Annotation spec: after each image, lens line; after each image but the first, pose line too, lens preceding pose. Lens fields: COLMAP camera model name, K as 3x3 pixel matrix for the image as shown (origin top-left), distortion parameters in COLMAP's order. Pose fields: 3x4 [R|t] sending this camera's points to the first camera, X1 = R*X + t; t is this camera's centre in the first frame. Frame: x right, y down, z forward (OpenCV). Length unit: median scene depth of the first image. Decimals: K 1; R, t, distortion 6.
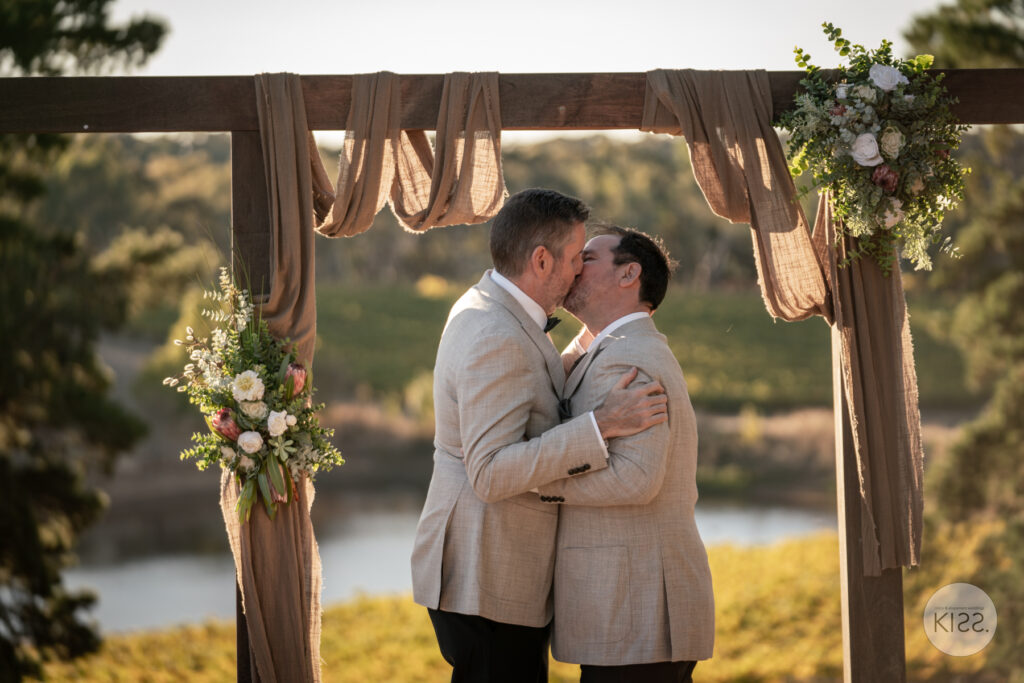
lens RADIAL K [[3407.5, 0, 512.0], [0, 3407.5, 341.5], [0, 0, 1]] dist [0.162603, 0.604627]
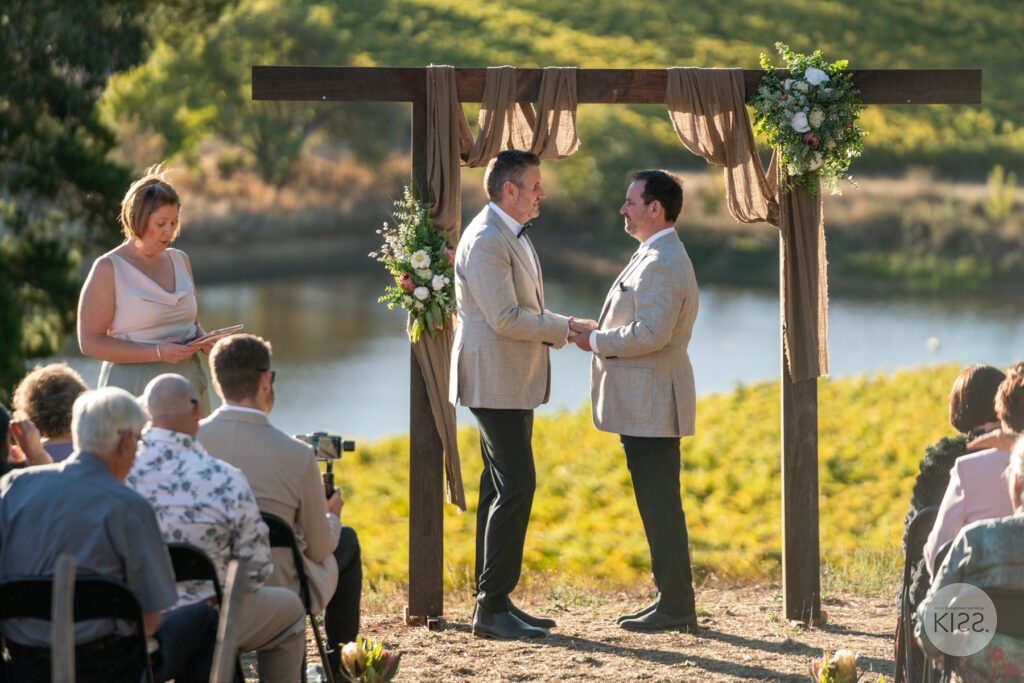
lens RADIAL K [[5340.6, 0, 512.0], [0, 5340.6, 341.5], [0, 0, 1]] dist [2.826603, -4.694694]
pose [[0.999367, 0.022899, -0.027219, 0.038564], [-0.021352, 0.998213, 0.055818, -0.092555], [0.028448, -0.055201, 0.998070, -1.587265]]
